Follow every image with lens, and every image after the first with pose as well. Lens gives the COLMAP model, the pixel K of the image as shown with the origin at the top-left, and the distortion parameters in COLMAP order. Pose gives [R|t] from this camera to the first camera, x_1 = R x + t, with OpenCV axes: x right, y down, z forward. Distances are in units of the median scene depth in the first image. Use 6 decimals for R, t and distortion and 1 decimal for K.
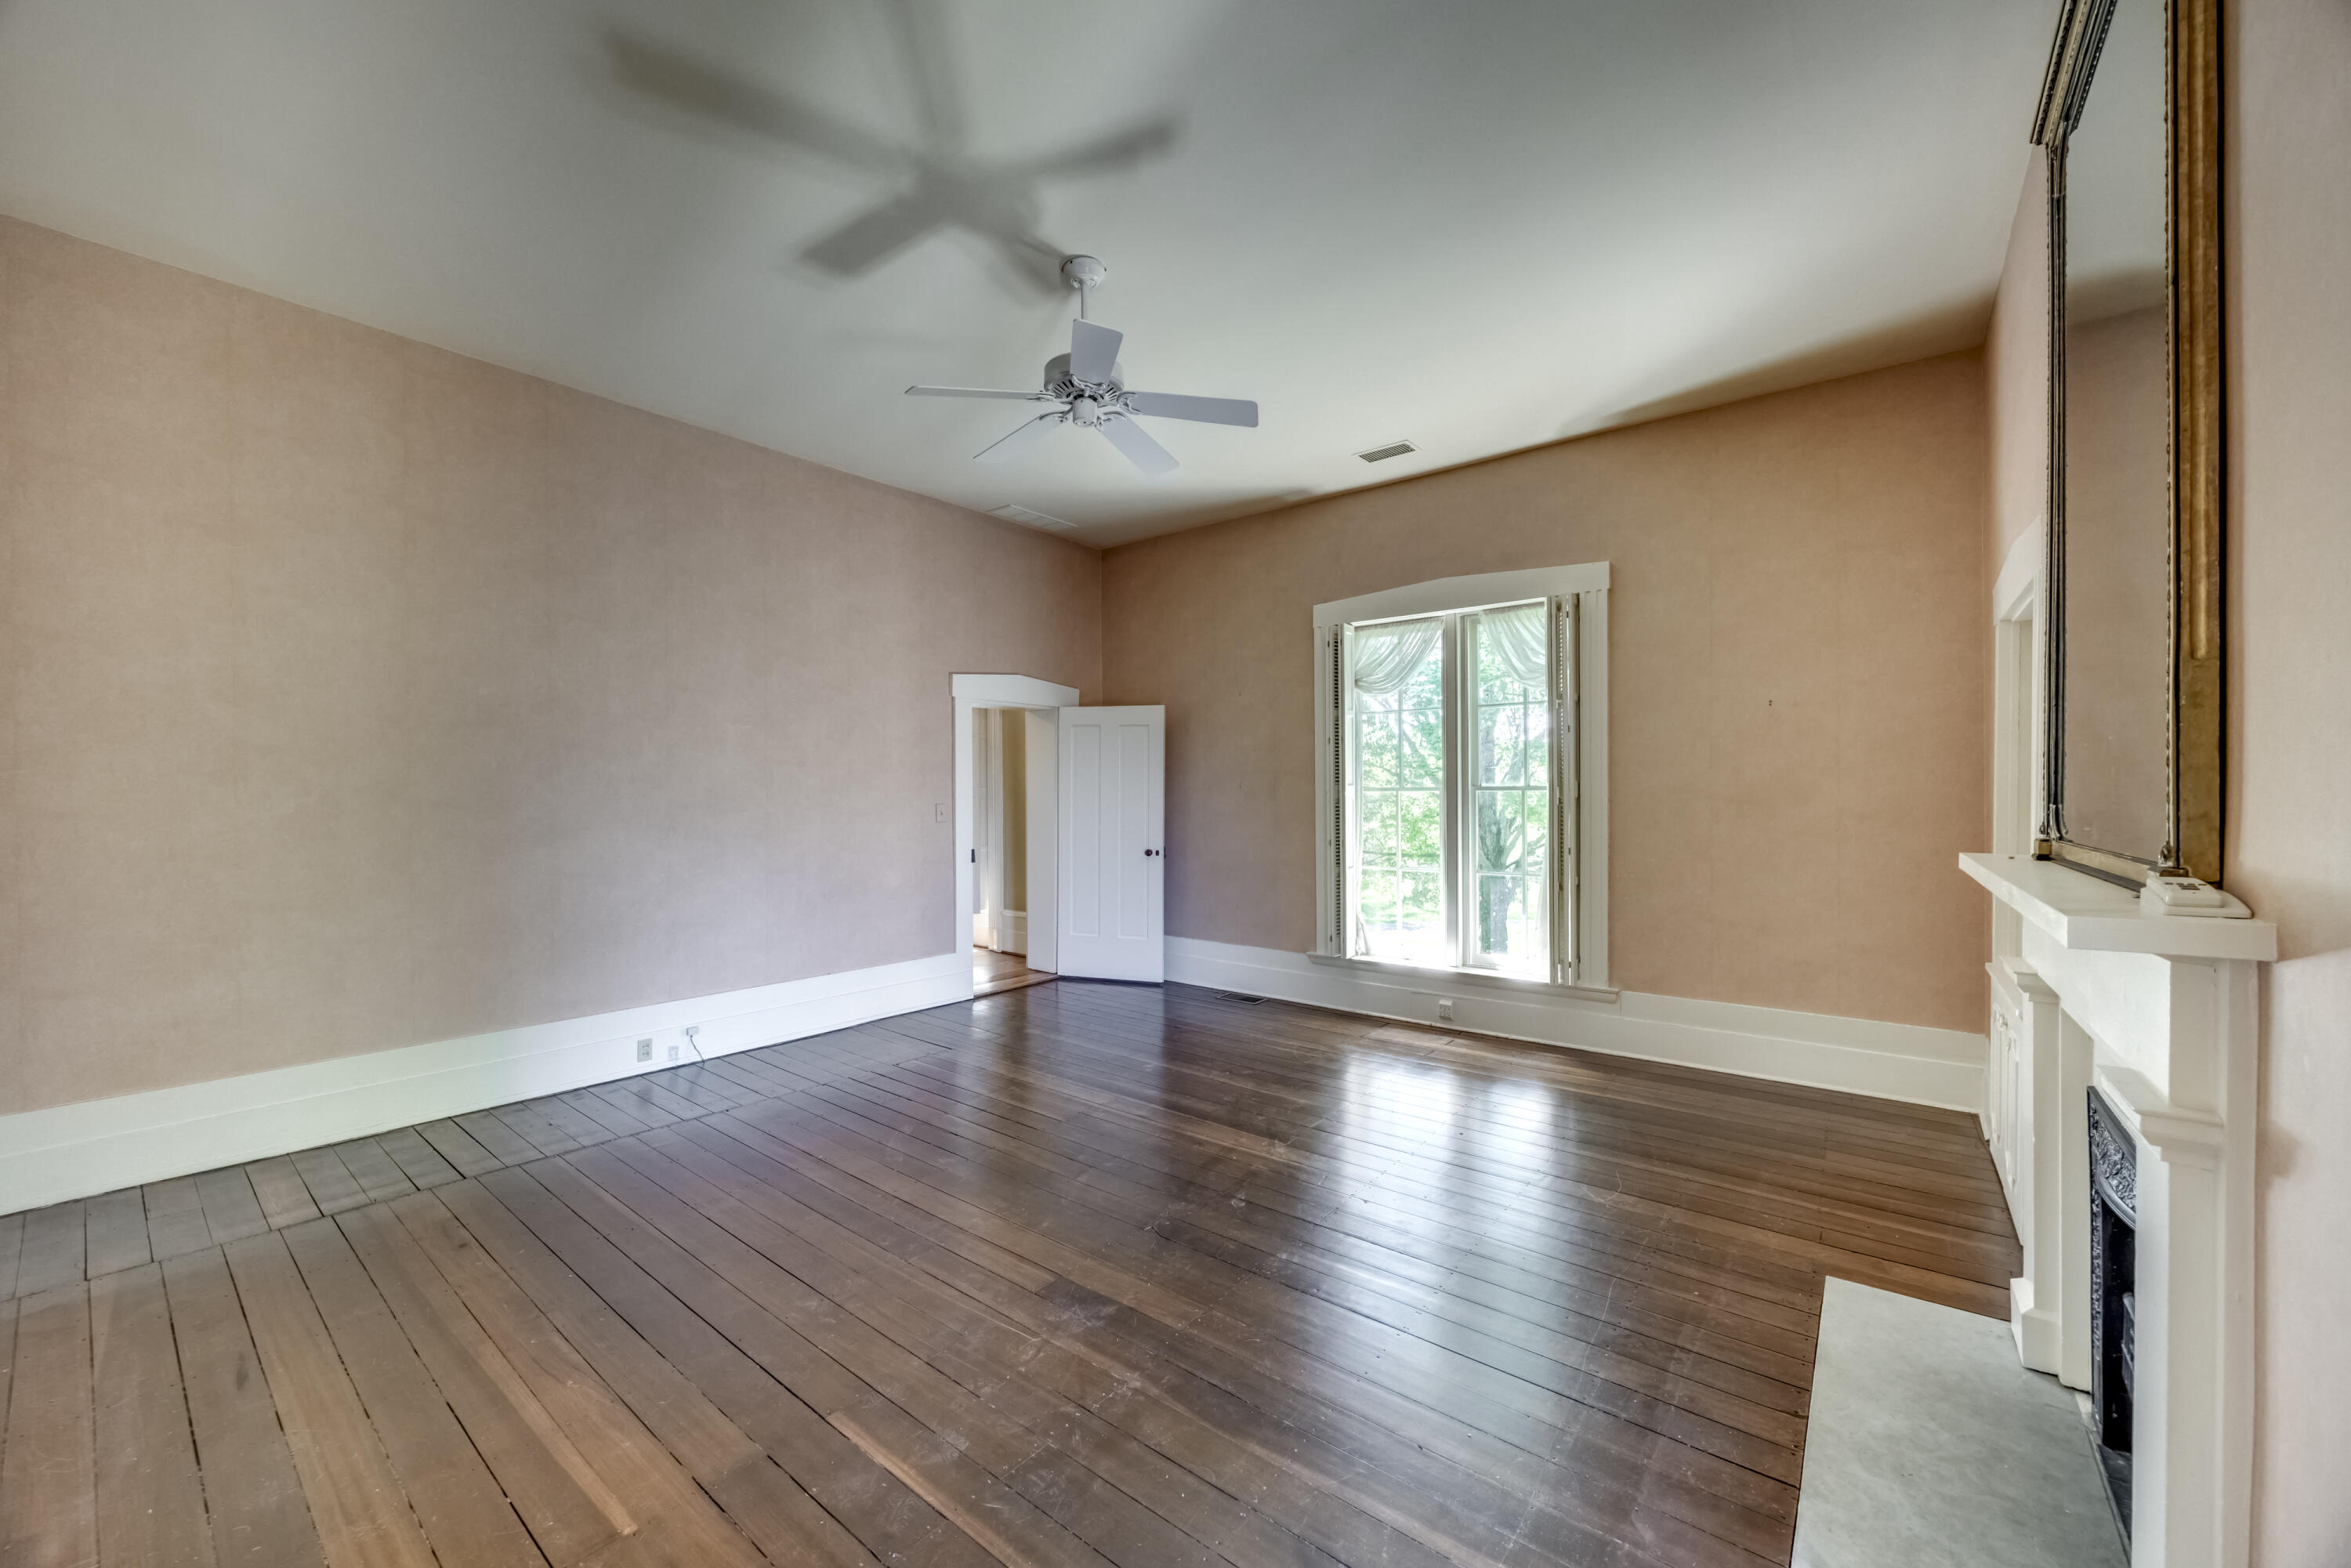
lens RADIAL K [[895.5, 0, 1181.7], [0, 895.5, 798.9], [0, 0, 1]] dist [-0.003983, 0.000543]
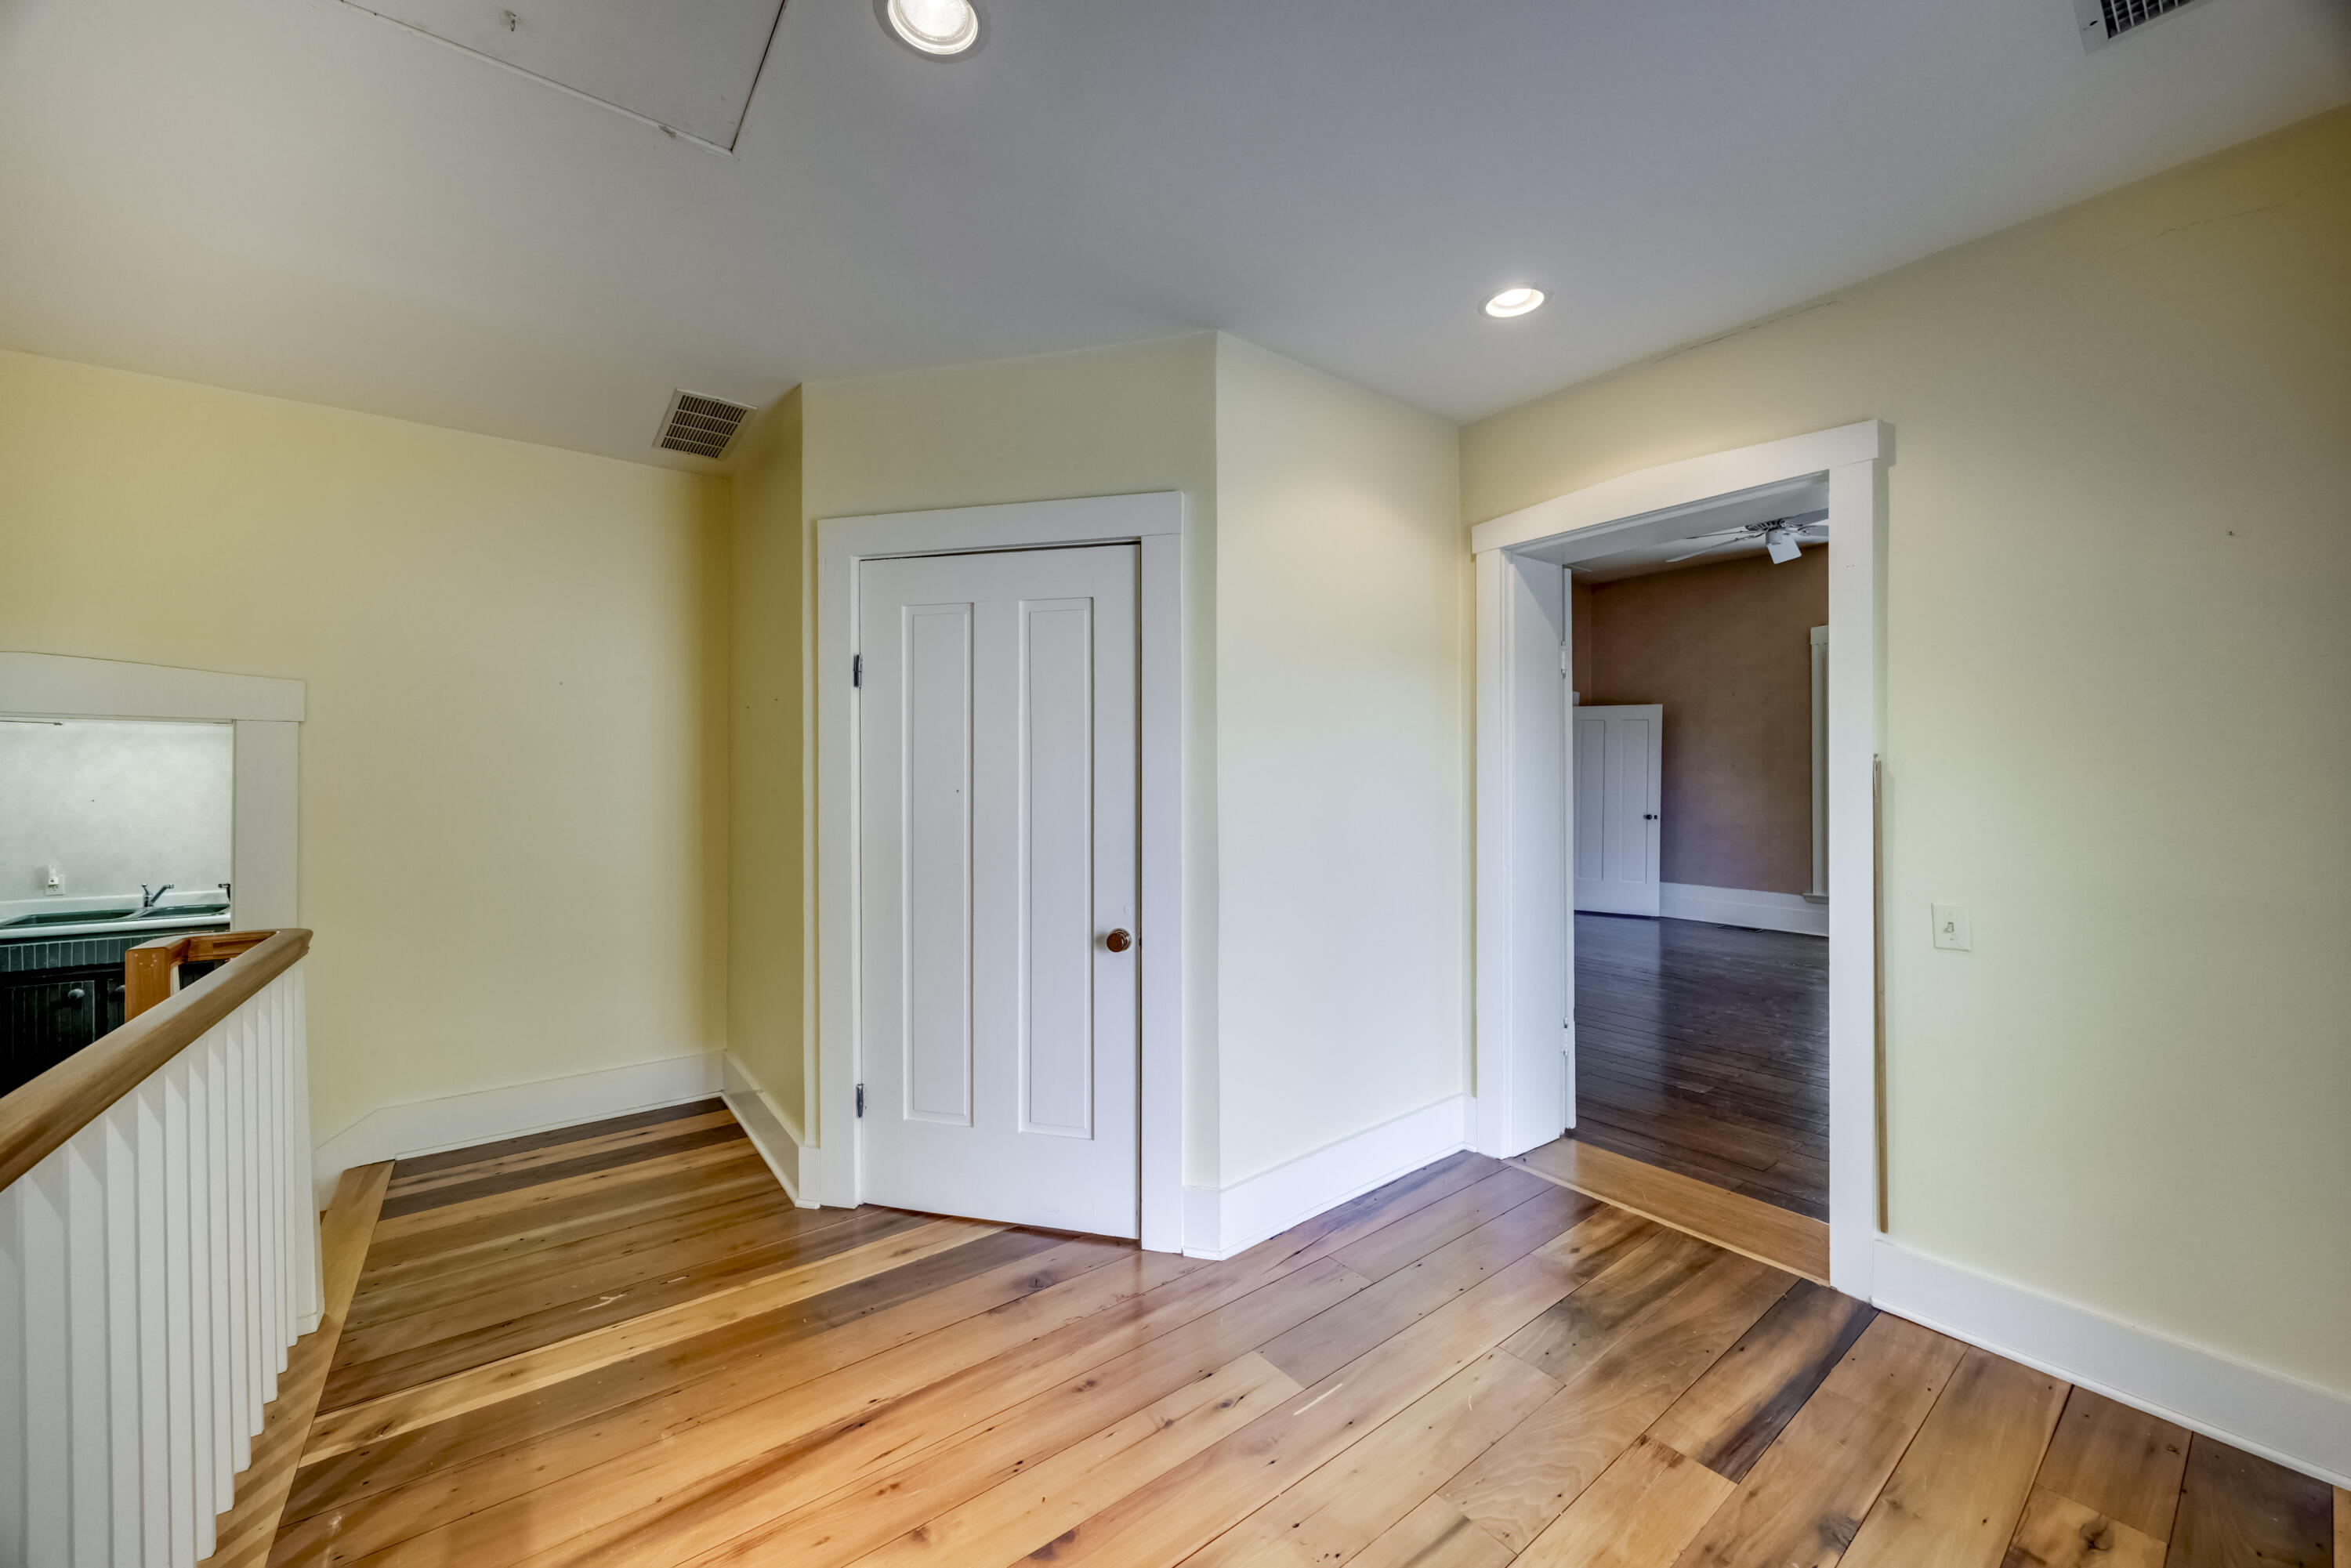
lens RADIAL K [[897.6, 0, 1191.9], [0, 897.6, 778.4], [0, 0, 1]] dist [-0.007288, 0.001122]
pose [[0.973919, 0.005033, -0.226840, -0.499189], [-0.005854, 0.999979, -0.002946, 0.014749], [0.226820, 0.004197, 0.973928, -0.545065]]
